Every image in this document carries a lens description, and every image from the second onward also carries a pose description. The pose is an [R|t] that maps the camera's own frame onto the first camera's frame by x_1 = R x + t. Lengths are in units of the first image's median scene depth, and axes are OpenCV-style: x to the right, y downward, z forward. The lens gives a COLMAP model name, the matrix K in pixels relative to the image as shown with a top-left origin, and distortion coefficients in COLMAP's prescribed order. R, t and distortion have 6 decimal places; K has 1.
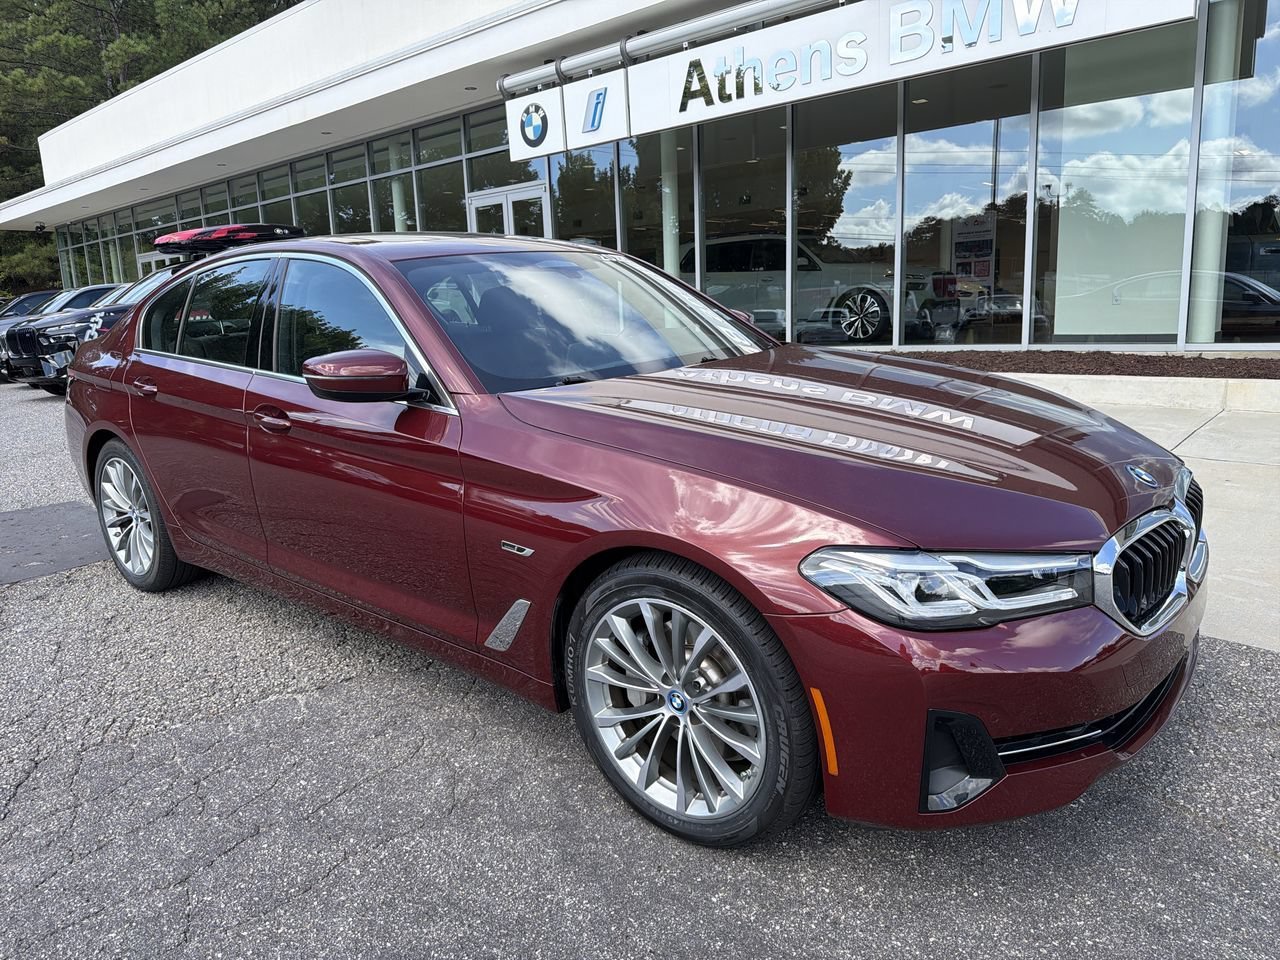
lens RADIAL K [[944.4, 0, 641.5], [0, 944.4, 475.8], [0, 0, 1]] dist [0.015377, -0.012776]
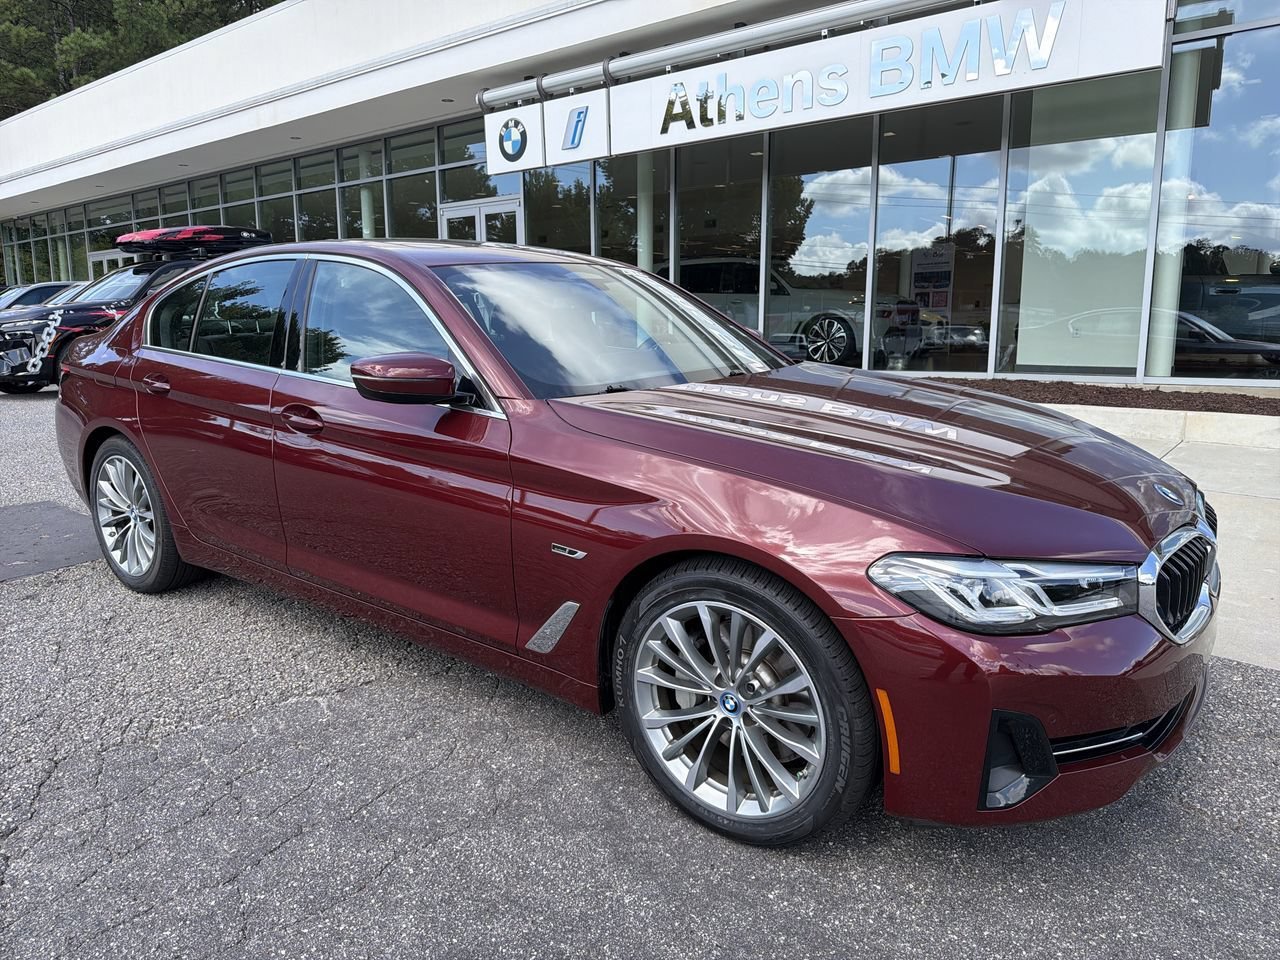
lens RADIAL K [[944.4, 0, 645.2], [0, 944.4, 476.8], [0, 0, 1]] dist [0.015377, -0.012776]
pose [[0.997865, 0.025479, 0.060130, -0.067038], [-0.024329, 0.999508, -0.019784, 0.009101], [-0.060604, 0.018279, 0.997994, -0.010920]]
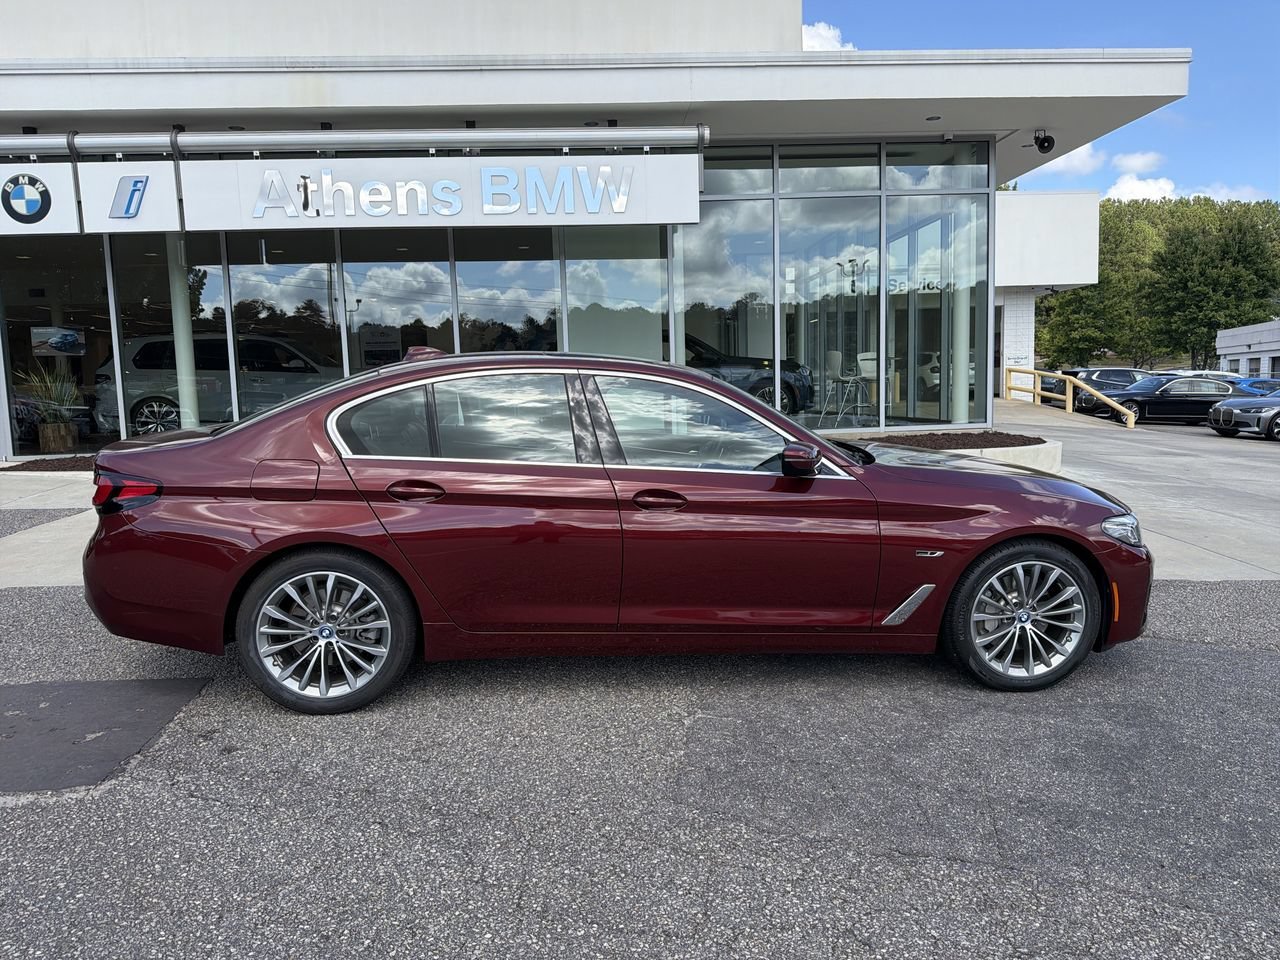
lens RADIAL K [[944.4, 0, 640.5], [0, 944.4, 478.5], [0, 0, 1]] dist [0.015377, -0.012776]
pose [[0.682697, -0.056037, 0.728550, -1.021679], [0.128030, 0.990804, -0.043764, -0.028817], [-0.719398, 0.123154, 0.683593, 0.119676]]
